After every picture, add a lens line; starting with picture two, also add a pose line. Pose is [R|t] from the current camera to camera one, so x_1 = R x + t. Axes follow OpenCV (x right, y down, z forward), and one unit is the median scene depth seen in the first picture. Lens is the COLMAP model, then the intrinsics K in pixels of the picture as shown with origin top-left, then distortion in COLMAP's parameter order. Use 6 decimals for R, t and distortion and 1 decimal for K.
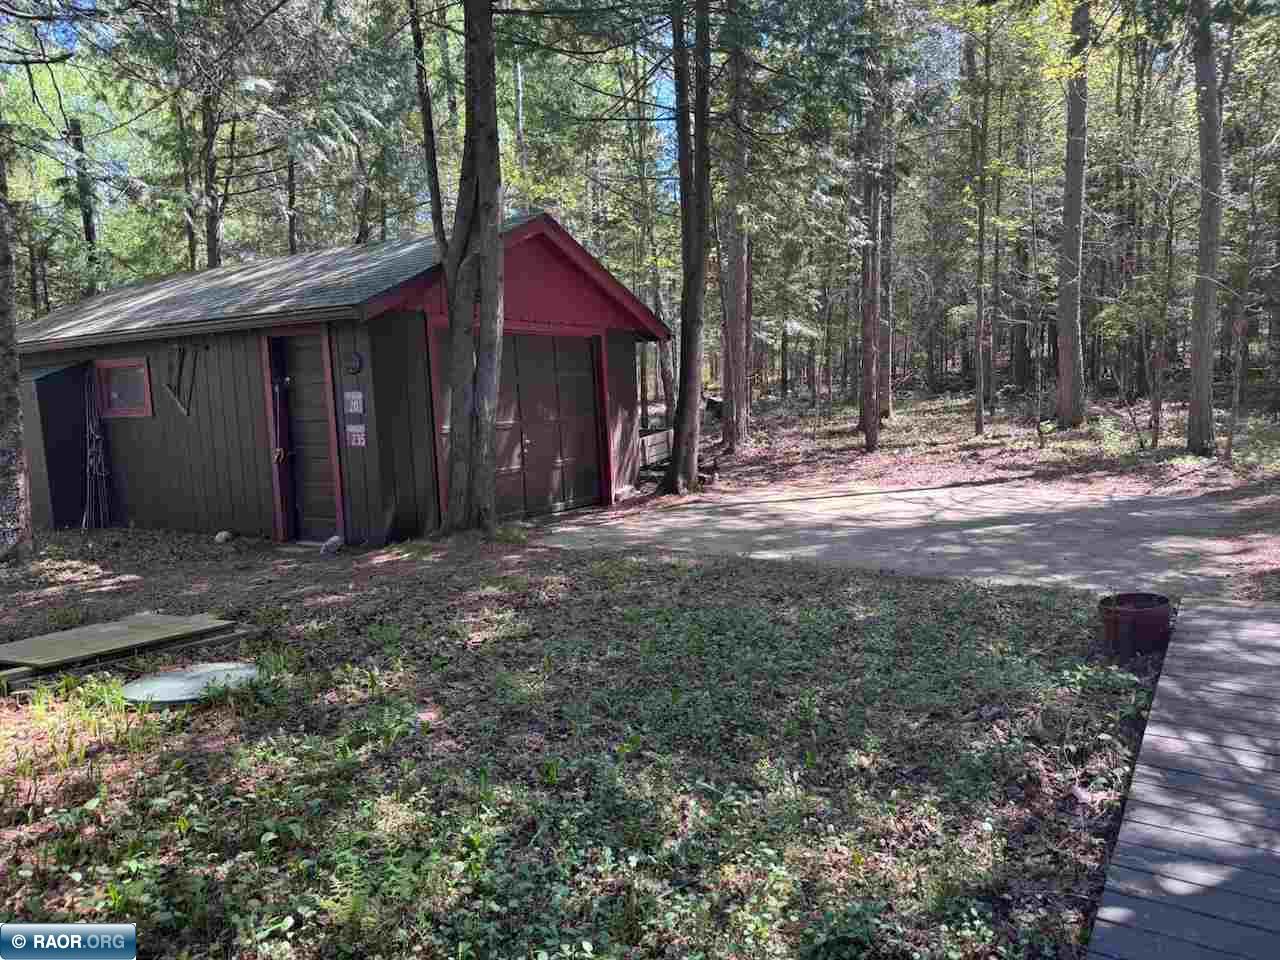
lens RADIAL K [[854.9, 0, 640.0], [0, 854.9, 480.0], [0, 0, 1]] dist [-0.003518, -0.028241]
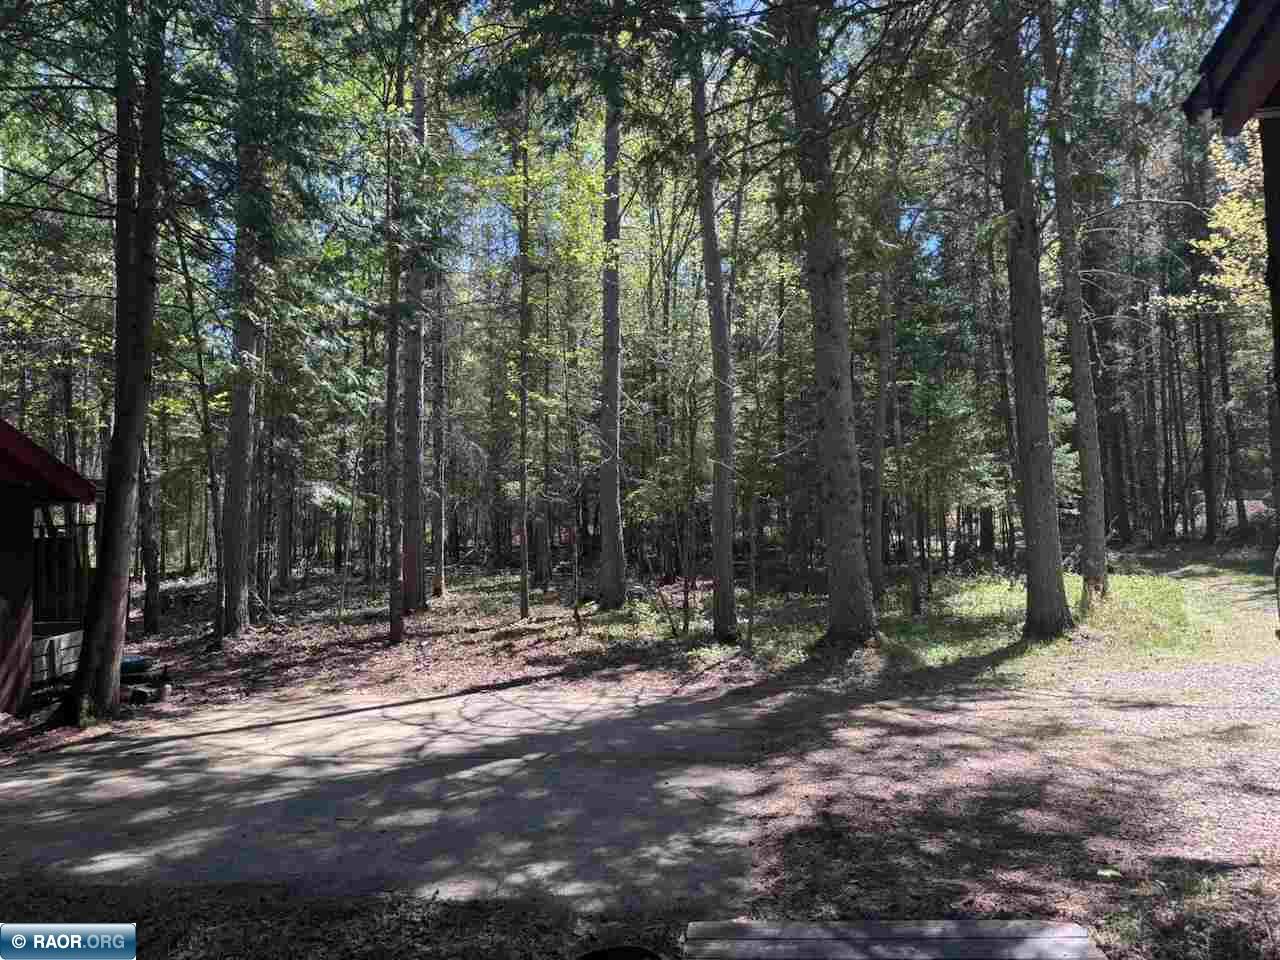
lens RADIAL K [[854.9, 0, 640.0], [0, 854.9, 480.0], [0, 0, 1]] dist [-0.003518, -0.028241]
pose [[0.889522, 0.053051, 0.453802, 0.105238], [0.037744, 0.981309, -0.188701, -0.026339], [-0.455330, 0.184982, 0.870894, 0.139762]]
